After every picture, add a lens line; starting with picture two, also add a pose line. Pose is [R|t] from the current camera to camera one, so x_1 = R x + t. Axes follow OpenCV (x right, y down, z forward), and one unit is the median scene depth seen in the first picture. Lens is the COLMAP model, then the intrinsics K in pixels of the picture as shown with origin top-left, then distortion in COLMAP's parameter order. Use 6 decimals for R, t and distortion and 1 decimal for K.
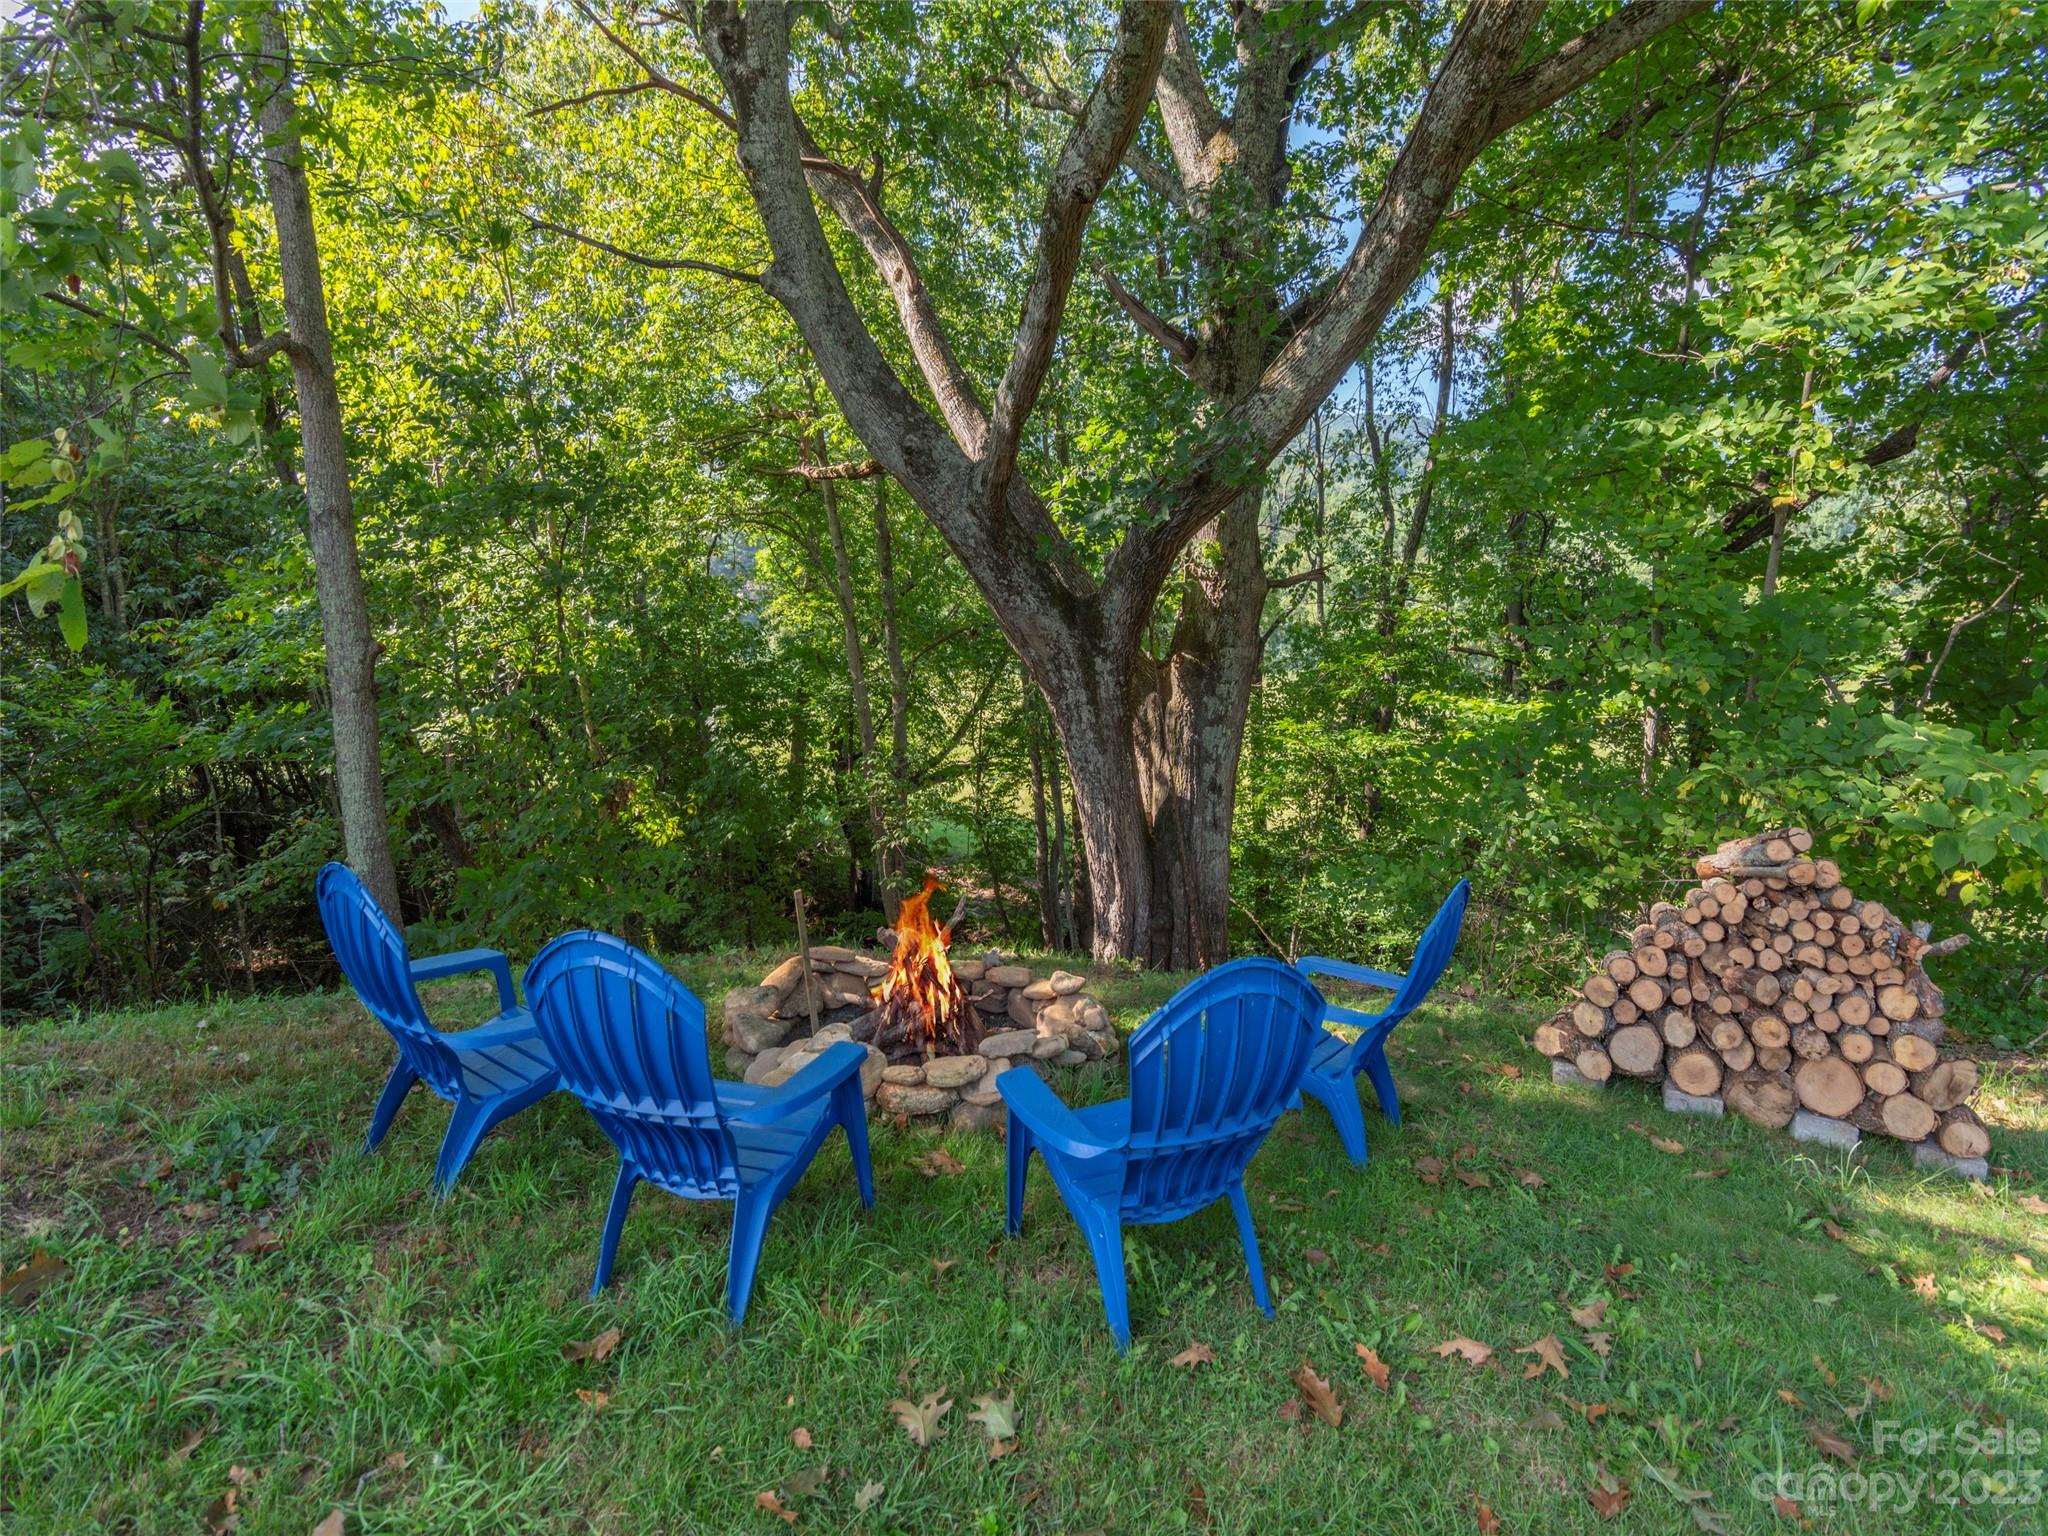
lens RADIAL K [[1032.1, 0, 1026.9], [0, 1032.1, 741.2], [0, 0, 1]] dist [0.017857, 0.000045]
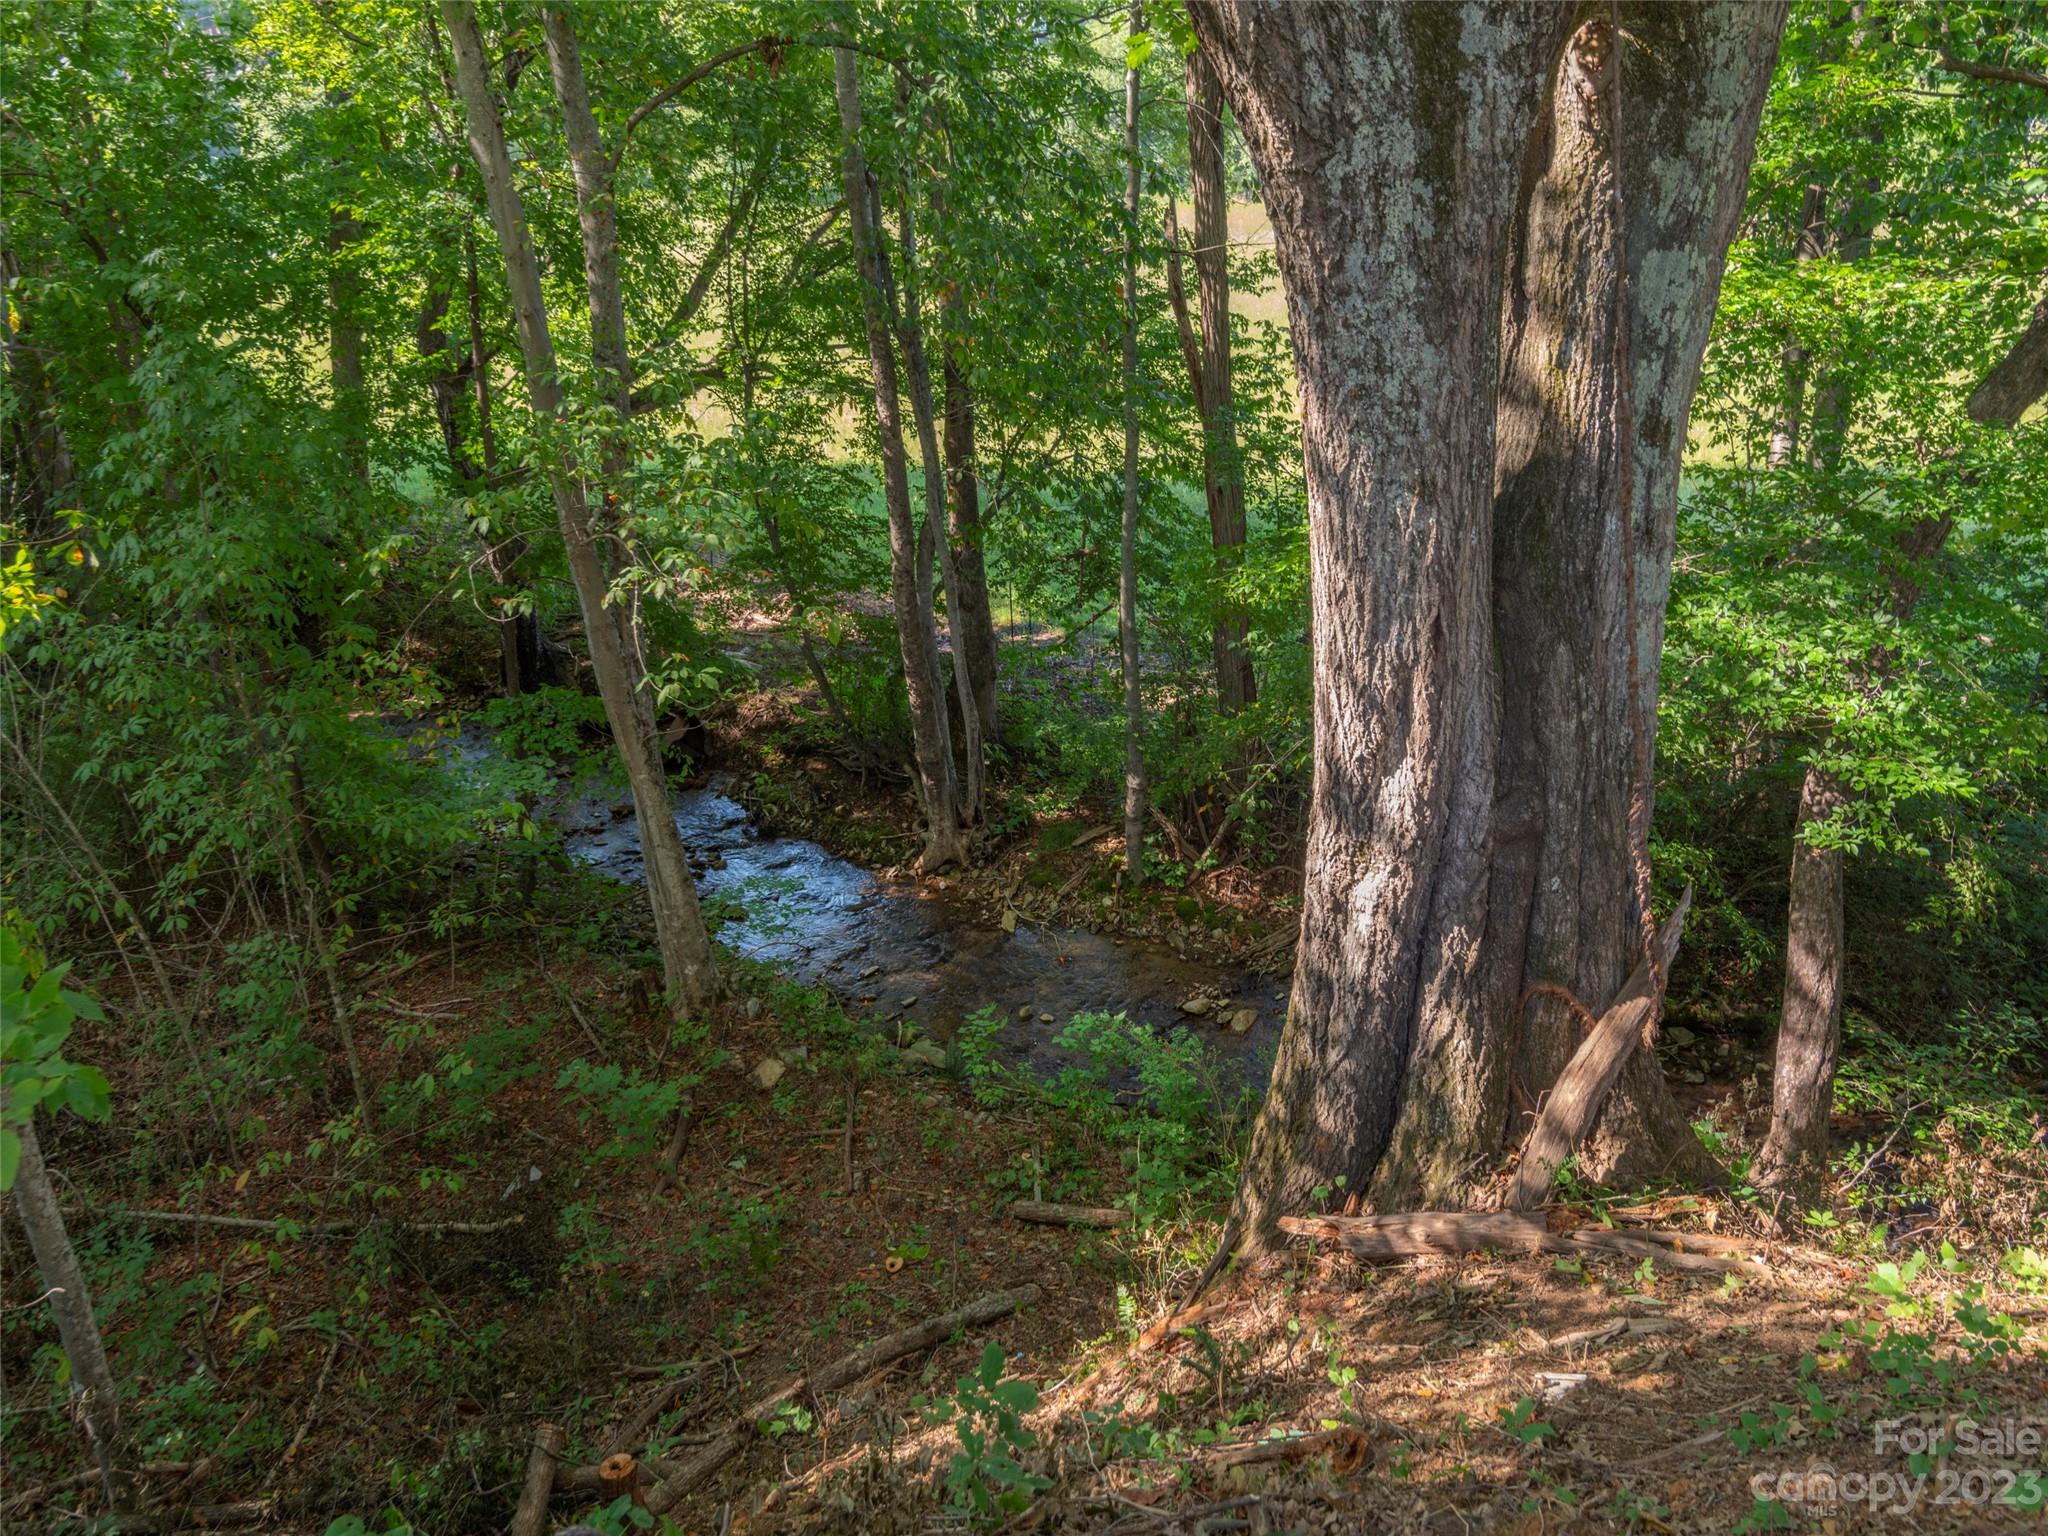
lens RADIAL K [[1647.6, 0, 1024.8], [0, 1647.6, 613.2], [0, 0, 1]] dist [-0.000122, 0.001342]
pose [[0.984222, -0.065597, 0.164330, -0.140567], [0.034867, 0.982432, 0.183337, -0.002972], [-0.173469, -0.174715, 0.969218, 0.540644]]
